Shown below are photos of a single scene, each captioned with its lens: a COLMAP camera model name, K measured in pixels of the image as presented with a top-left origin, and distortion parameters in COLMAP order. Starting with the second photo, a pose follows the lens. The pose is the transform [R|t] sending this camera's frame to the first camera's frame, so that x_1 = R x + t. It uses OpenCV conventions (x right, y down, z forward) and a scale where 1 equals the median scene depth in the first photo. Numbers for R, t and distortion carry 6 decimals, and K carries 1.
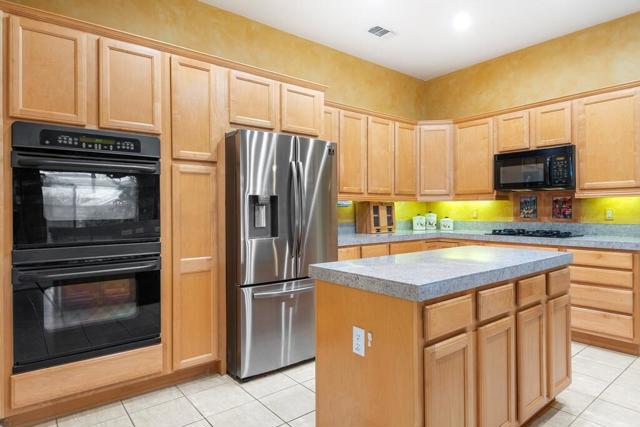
lens RADIAL K [[379.6, 0, 320.0], [0, 379.6, 213.5], [0, 0, 1]] dist [0.004255, -0.000570]
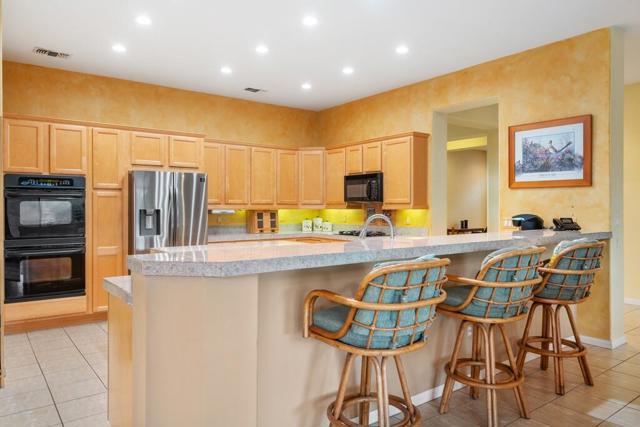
lens RADIAL K [[446.2, 0, 320.0], [0, 446.2, 213.5], [0, 0, 1]] dist [0.000732, 0.000265]
pose [[0.999668, 0.005491, -0.025167, 0.528875], [-0.005335, 0.999966, 0.006279, -0.038506], [0.025201, -0.006142, 0.999664, -0.761459]]
